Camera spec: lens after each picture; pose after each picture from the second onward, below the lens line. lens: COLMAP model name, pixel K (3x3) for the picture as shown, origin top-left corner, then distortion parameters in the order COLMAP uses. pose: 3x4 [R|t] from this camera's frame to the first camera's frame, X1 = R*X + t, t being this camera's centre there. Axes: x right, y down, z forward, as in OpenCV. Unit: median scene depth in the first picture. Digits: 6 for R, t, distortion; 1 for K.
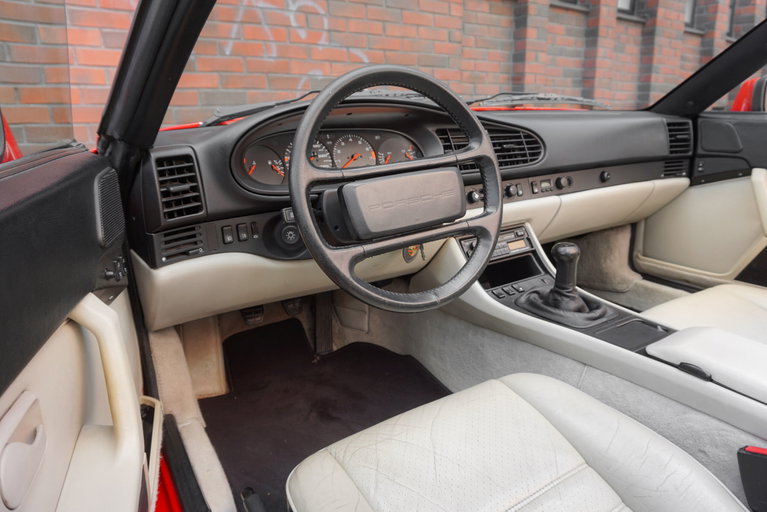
lens RADIAL K [[519.4, 0, 383.5], [0, 519.4, 256.0], [0, 0, 1]] dist [0.003504, 0.005655]
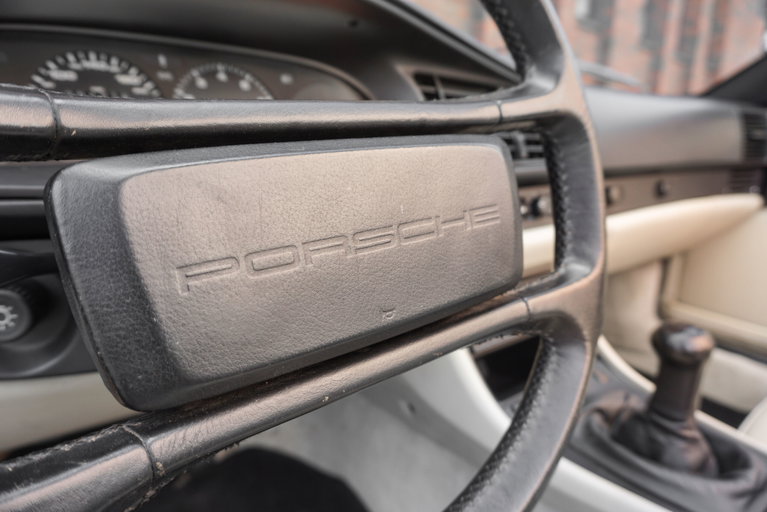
lens RADIAL K [[517.2, 0, 383.5], [0, 517.2, 256.0], [0, 0, 1]] dist [-0.000544, -0.005484]
pose [[0.992130, 0.031678, 0.121138, 0.022114], [-0.030788, 0.999483, -0.009211, -0.070187], [-0.121367, 0.005409, 0.992593, 0.531123]]
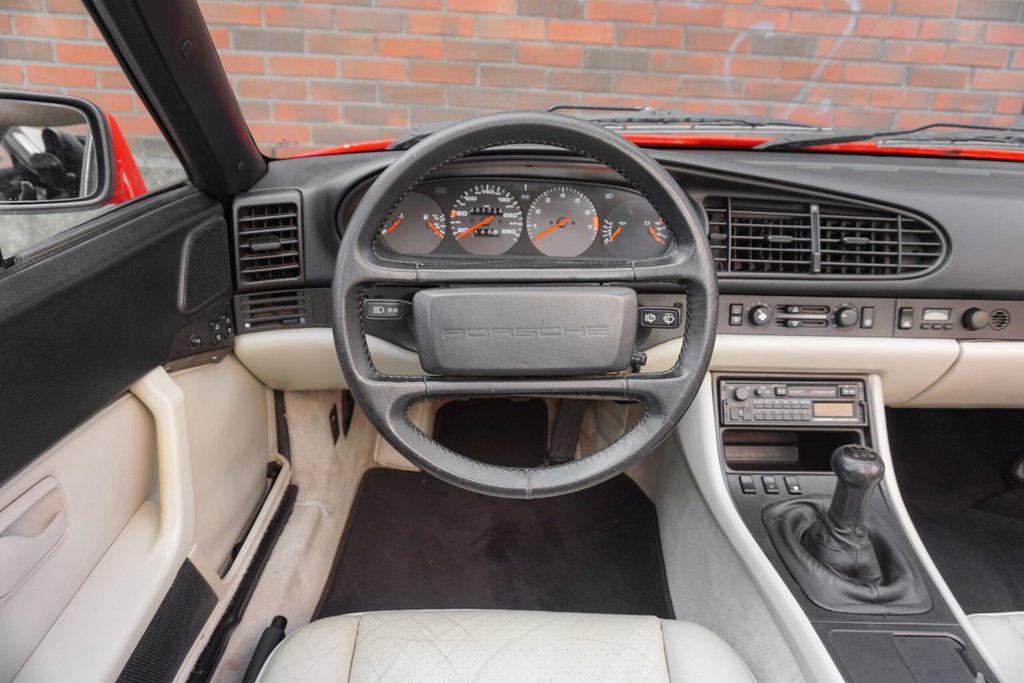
lens RADIAL K [[690.5, 0, 512.0], [0, 690.5, 341.5], [0, 0, 1]] dist [-0.000544, -0.005484]
pose [[0.848286, 0.257974, -0.462450, 0.323630], [-0.197222, 0.964393, 0.176210, -0.178189], [0.491441, -0.058271, 0.868959, 0.183276]]
